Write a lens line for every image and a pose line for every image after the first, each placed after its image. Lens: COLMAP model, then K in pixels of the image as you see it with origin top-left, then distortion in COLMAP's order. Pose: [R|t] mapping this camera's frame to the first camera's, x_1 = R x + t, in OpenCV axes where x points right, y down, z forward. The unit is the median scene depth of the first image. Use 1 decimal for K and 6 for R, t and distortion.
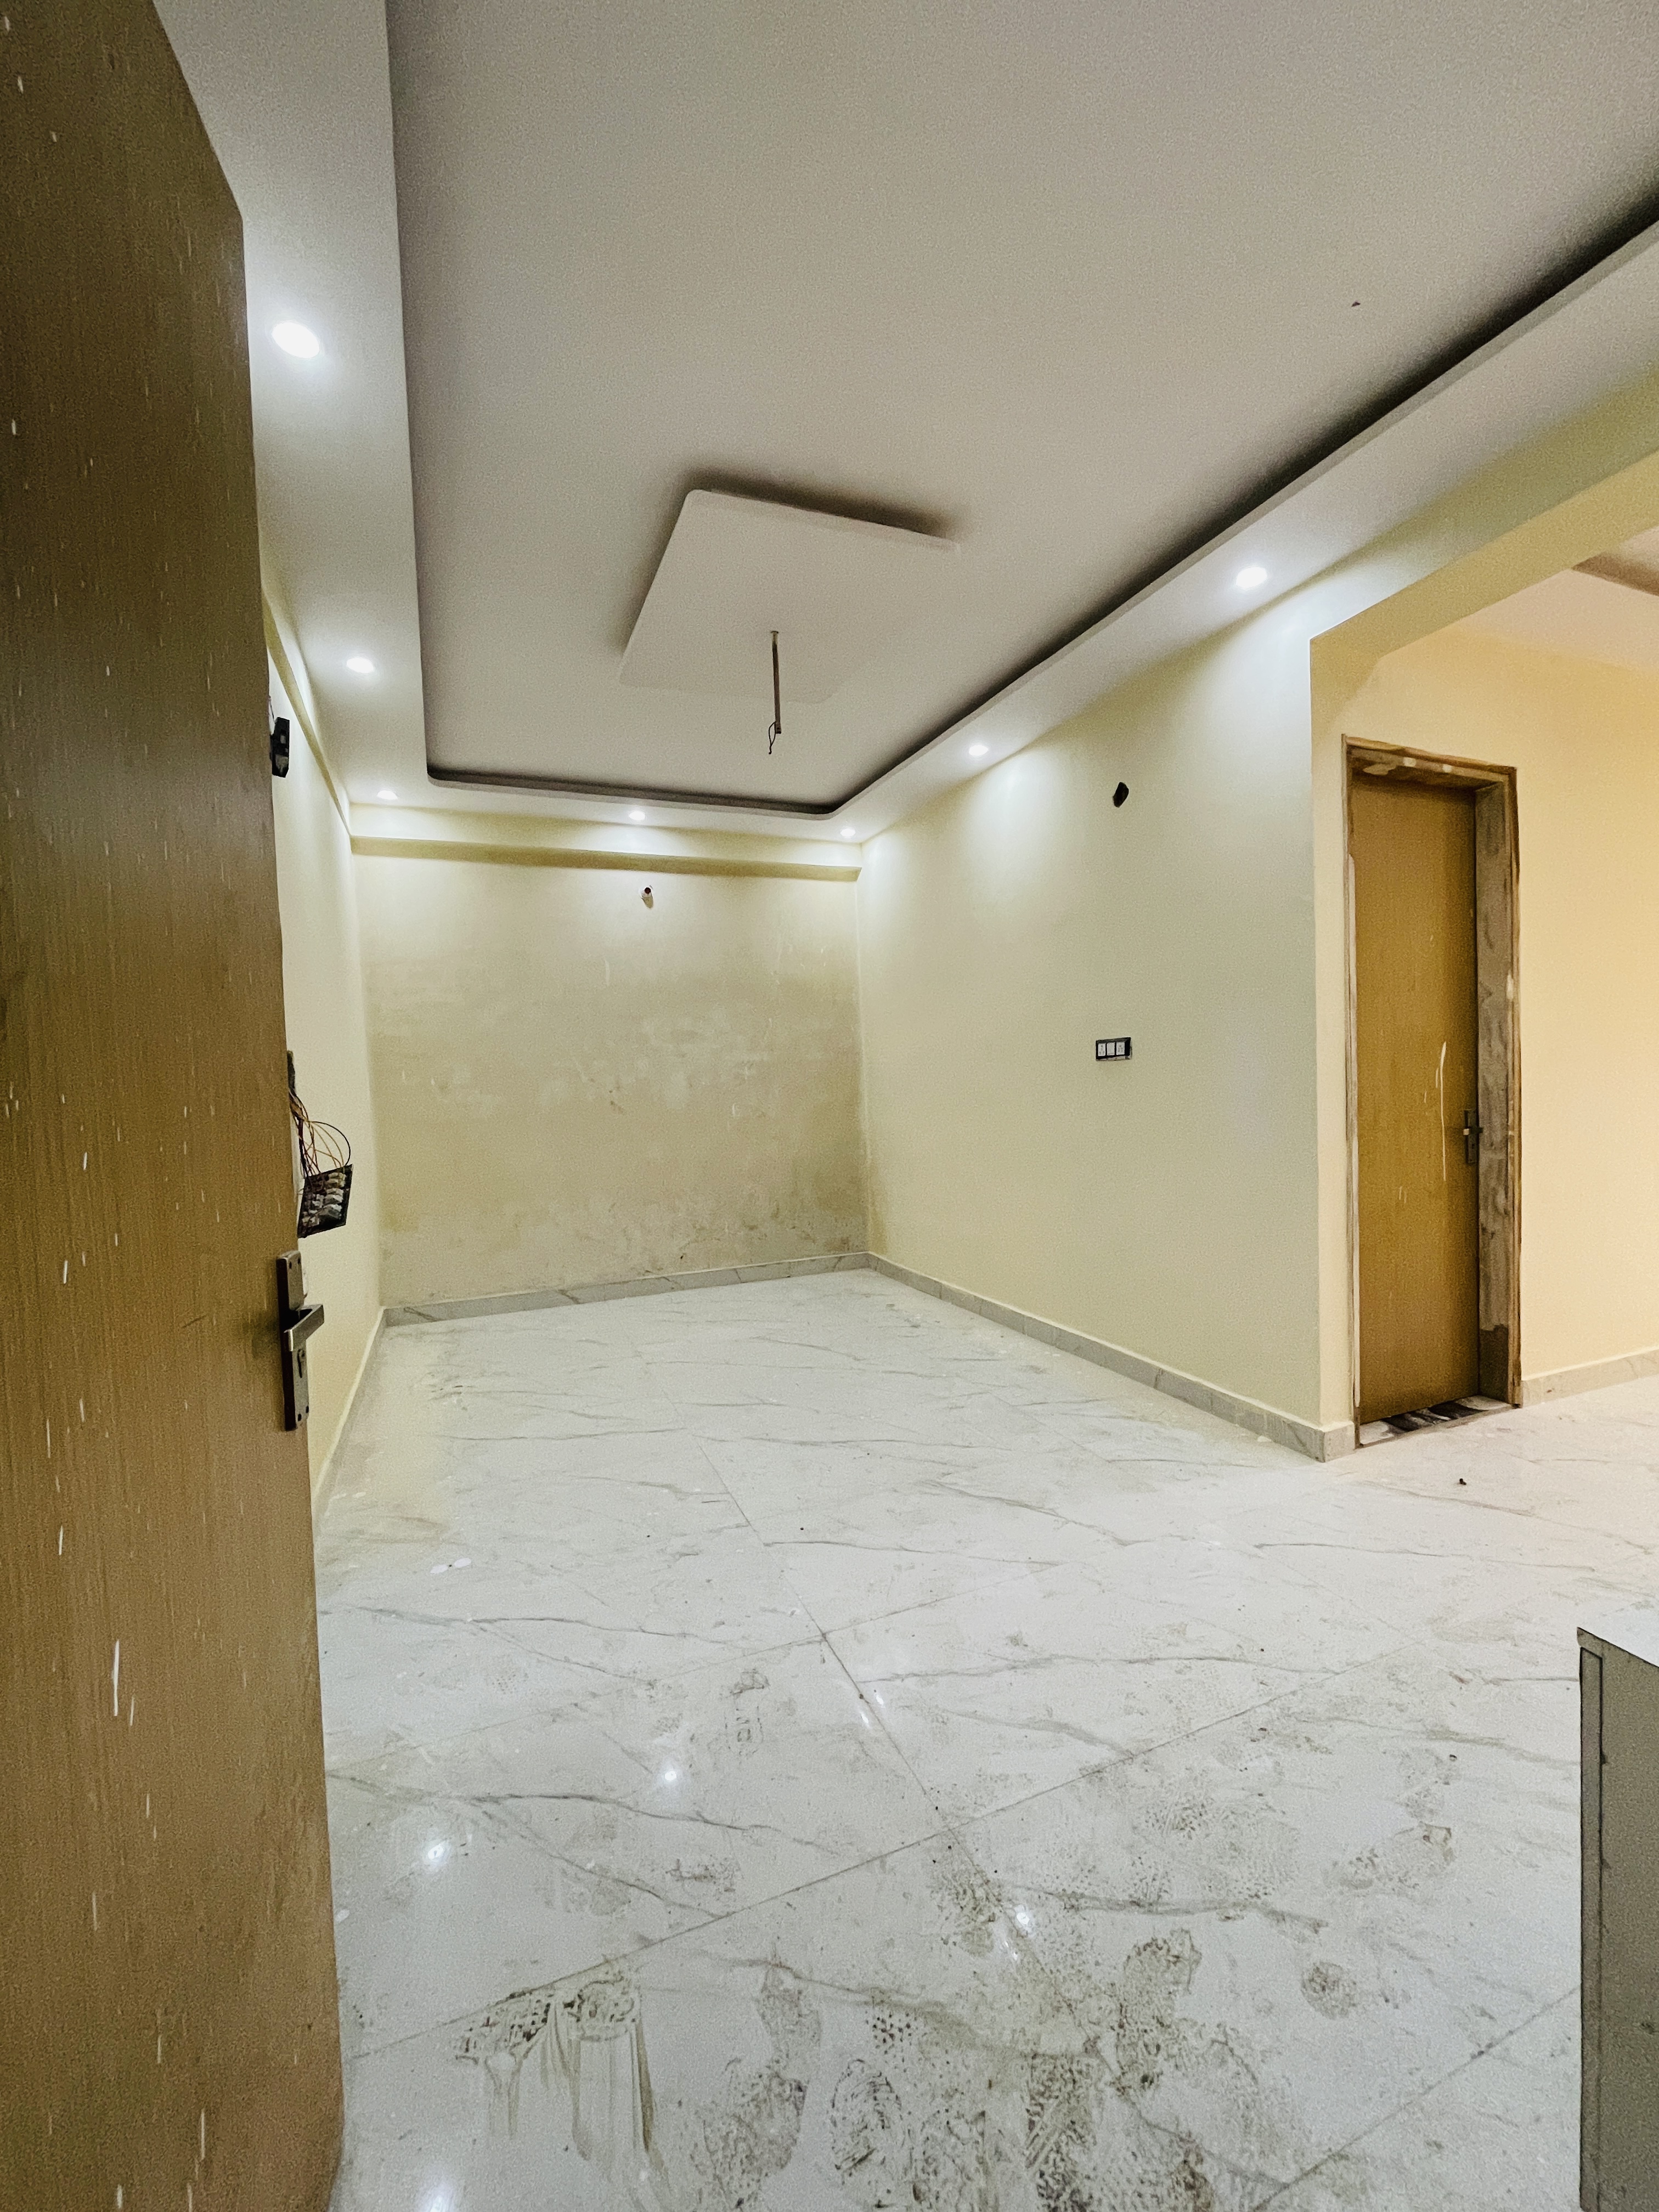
lens RADIAL K [[897.3, 0, 830.1], [0, 897.3, 1109.3], [0, 0, 1]] dist [-0.003143, 0.000108]
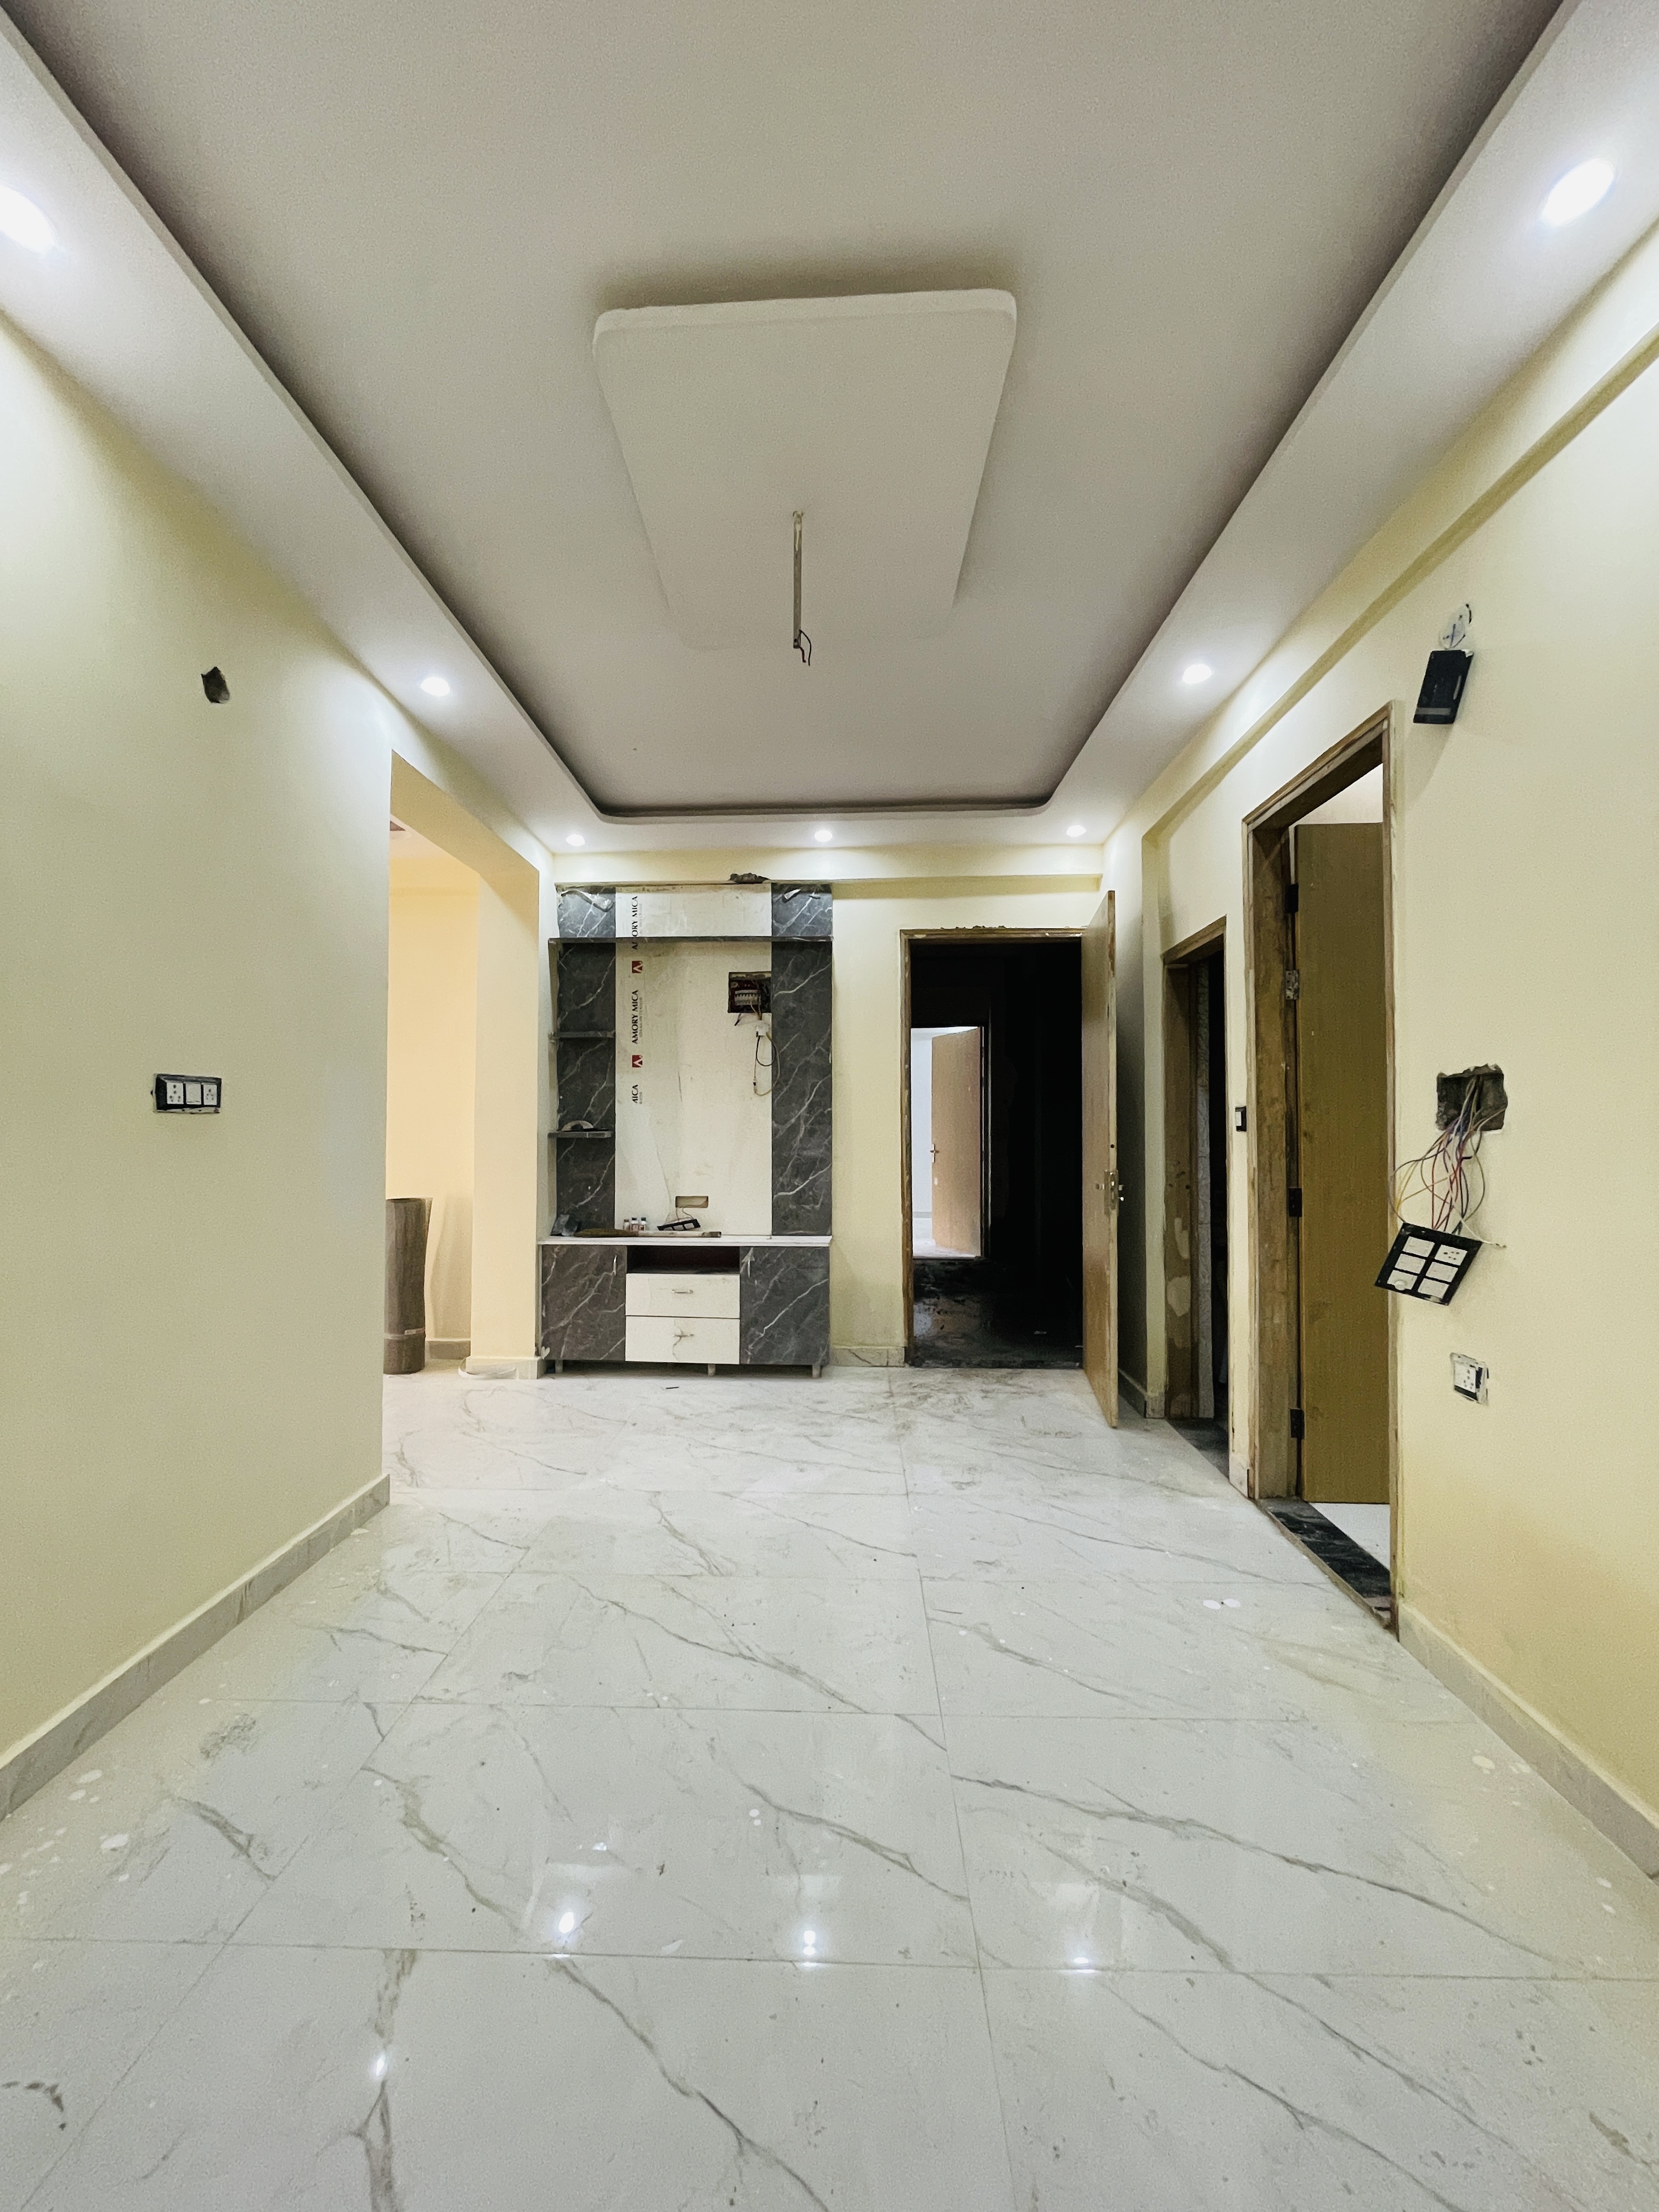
lens RADIAL K [[897.3, 0, 830.1], [0, 897.3, 1109.3], [0, 0, 1]] dist [-0.003143, 0.000108]
pose [[-0.917093, 0.042052, 0.396450, -0.360141], [0.044635, 0.999000, -0.002712, -0.046234], [-0.396167, 0.015208, -0.918053, 1.697448]]
